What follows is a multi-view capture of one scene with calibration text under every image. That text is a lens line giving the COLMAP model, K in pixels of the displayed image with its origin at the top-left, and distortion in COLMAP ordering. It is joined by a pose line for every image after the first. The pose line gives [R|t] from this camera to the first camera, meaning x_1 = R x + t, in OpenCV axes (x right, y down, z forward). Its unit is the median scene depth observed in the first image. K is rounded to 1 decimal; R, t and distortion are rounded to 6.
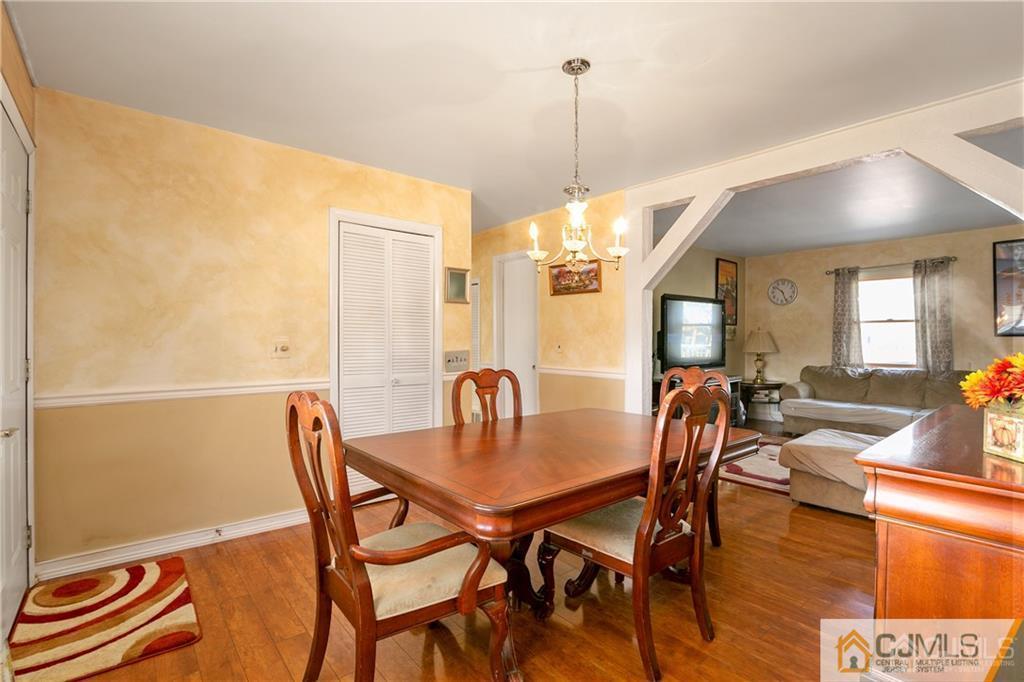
lens RADIAL K [[474.9, 0, 520.7], [0, 474.9, 348.0], [0, 0, 1]] dist [-0.019647, 0.002652]
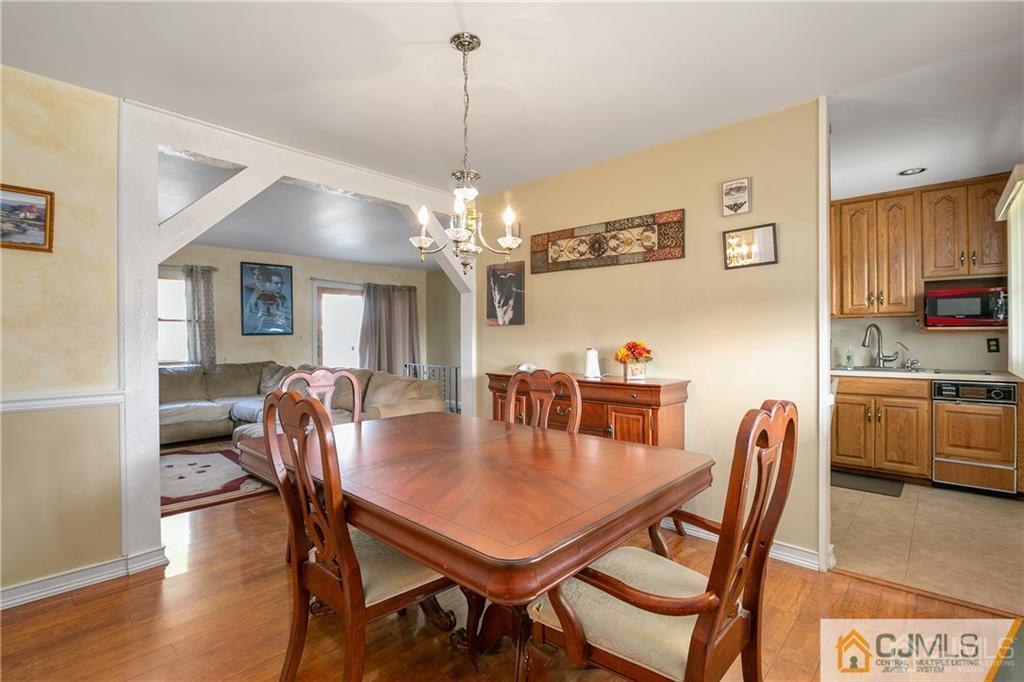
lens RADIAL K [[474.9, 0, 510.7], [0, 474.9, 336.3], [0, 0, 1]] dist [-0.019647, 0.002652]
pose [[-0.120980, 0.021940, 0.992412, -0.568230], [-0.005078, 0.999729, -0.022721, -0.016192], [-0.992642, -0.007788, -0.120836, 0.712920]]
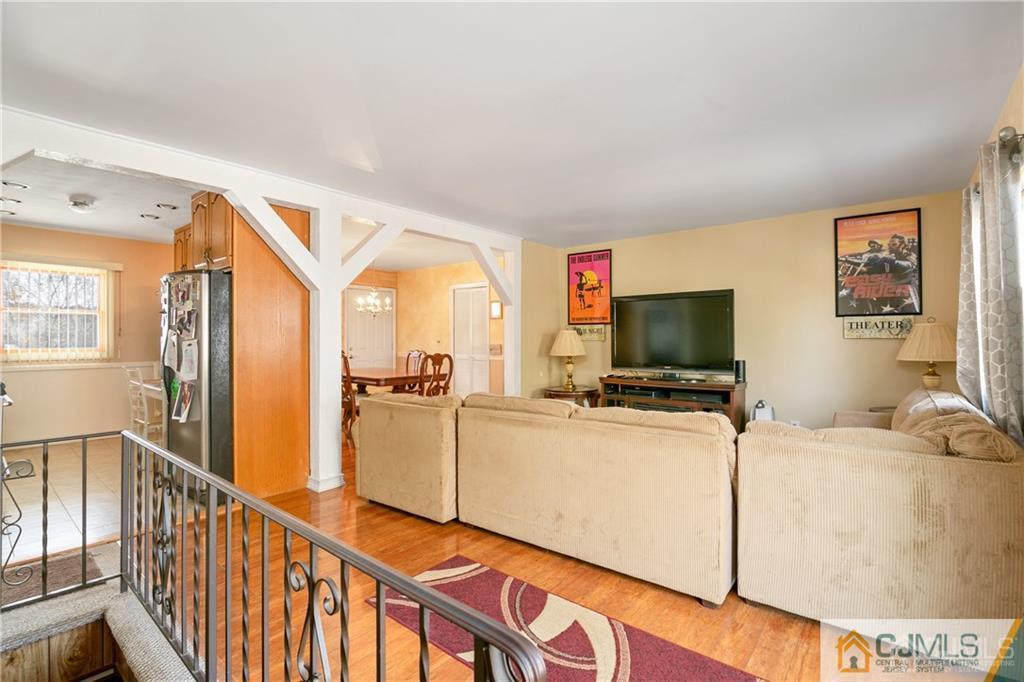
lens RADIAL K [[474.9, 0, 514.1], [0, 474.9, 337.6], [0, 0, 1]] dist [-0.019647, 0.002652]
pose [[0.166228, 0.014856, -0.985975, 2.186037], [0.004124, 0.999867, 0.015761, -0.064939], [0.986079, -0.006686, 0.166145, 0.962209]]
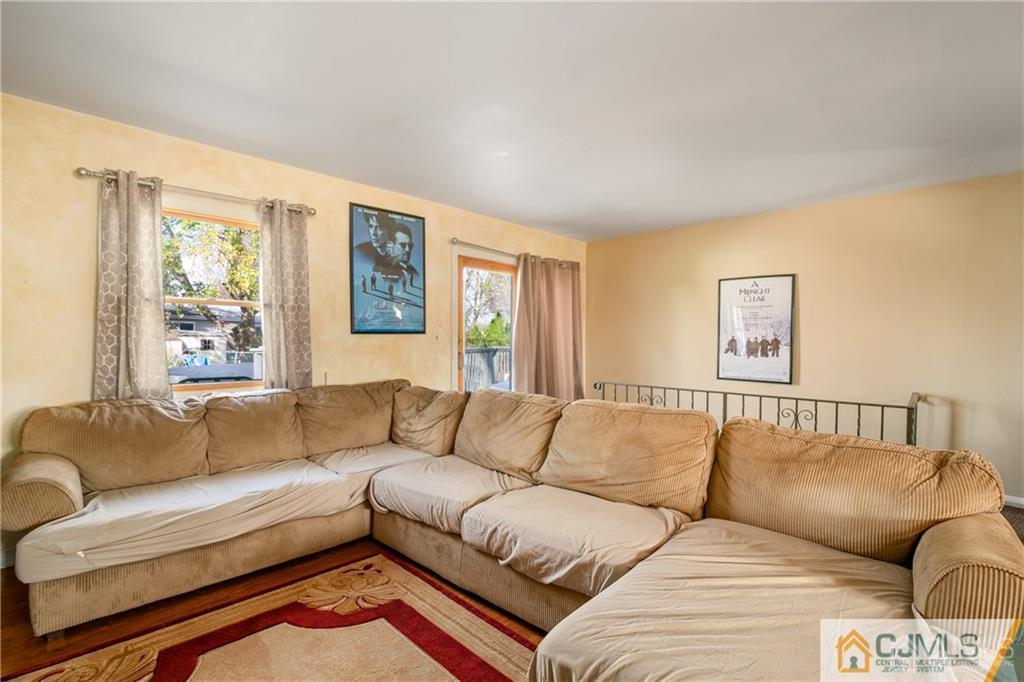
lens RADIAL K [[474.9, 0, 511.3], [0, 474.9, 347.7], [0, 0, 1]] dist [-0.019647, 0.002652]
pose [[-0.106378, 0.002673, 0.994322, 0.469362], [-0.010805, 0.999934, -0.003845, -0.027261], [-0.994267, -0.011152, -0.106342, 1.395193]]
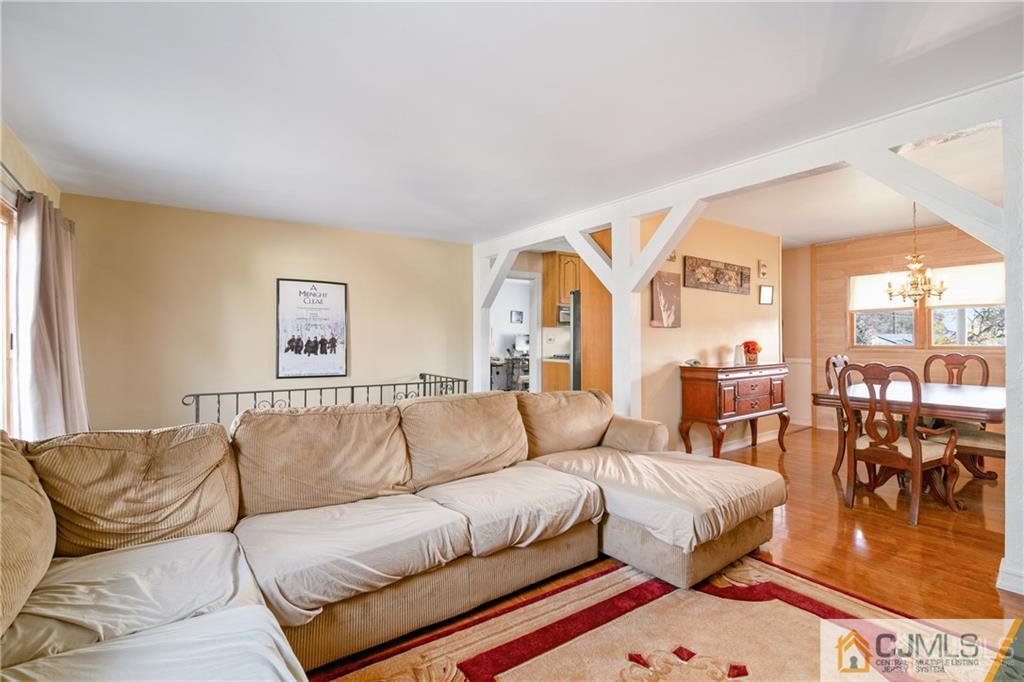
lens RADIAL K [[474.9, 0, 509.9], [0, 474.9, 336.1], [0, 0, 1]] dist [-0.019647, 0.002652]
pose [[-0.996600, 0.021684, 0.079487, 1.080606], [0.020489, 0.999665, -0.015812, -0.036300], [-0.079804, -0.014129, -0.996710, 2.055343]]
